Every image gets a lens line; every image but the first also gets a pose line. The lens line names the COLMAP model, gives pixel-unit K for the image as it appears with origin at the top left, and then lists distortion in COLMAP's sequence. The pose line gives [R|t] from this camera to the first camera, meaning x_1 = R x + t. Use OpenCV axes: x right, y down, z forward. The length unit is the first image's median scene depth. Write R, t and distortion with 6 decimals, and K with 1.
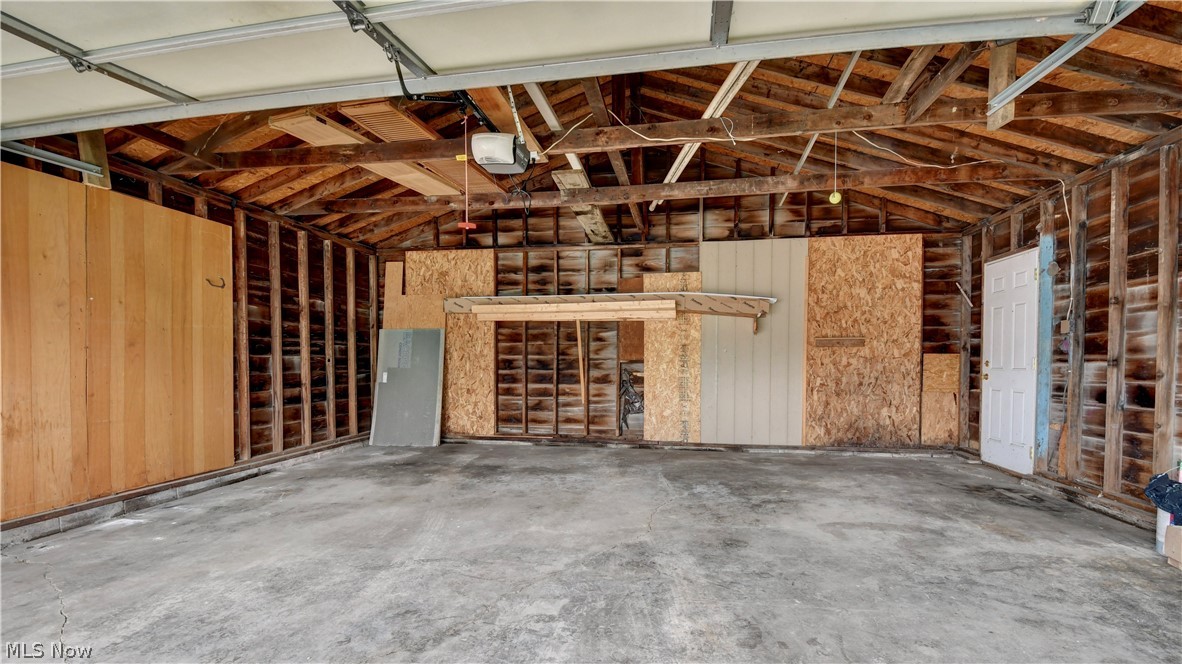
lens RADIAL K [[525.6, 0, 591.0], [0, 525.6, 332.0], [0, 0, 1]] dist [0.002758, -0.017249]
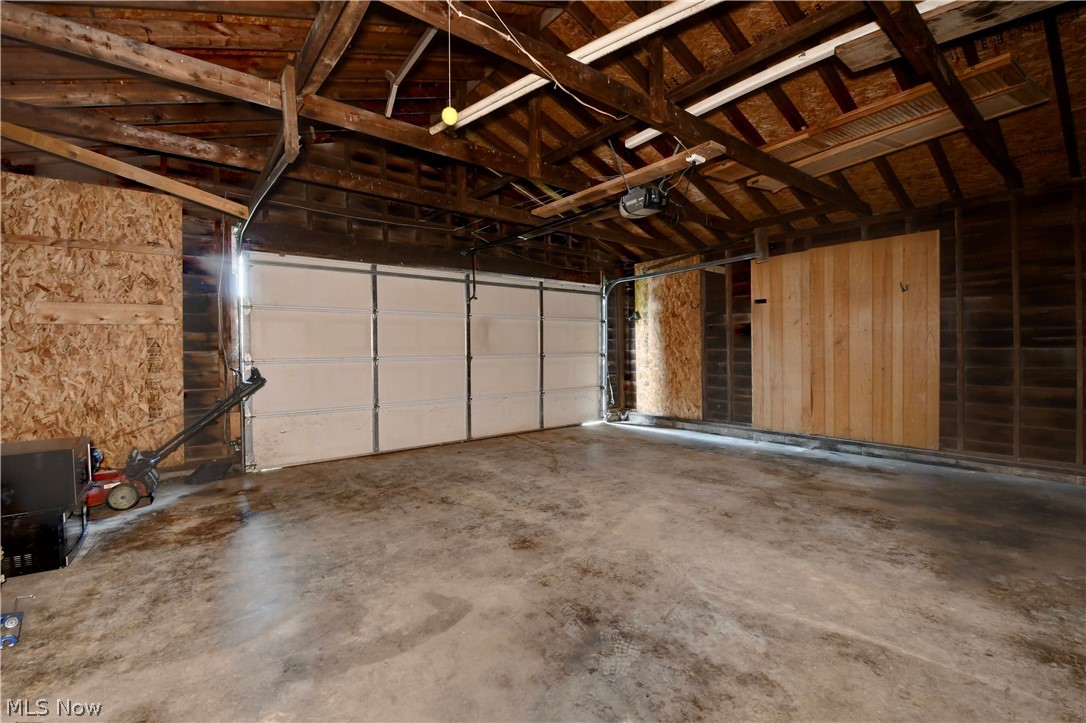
lens RADIAL K [[472.3, 0, 543.0], [0, 472.3, 361.5], [0, 0, 1]] dist [0.005793, -0.015710]
pose [[-0.674257, 0.022003, -0.738169, 0.824978], [0.044128, 0.998970, -0.010530, 0.065799], [0.737177, -0.039674, -0.674534, 1.515121]]
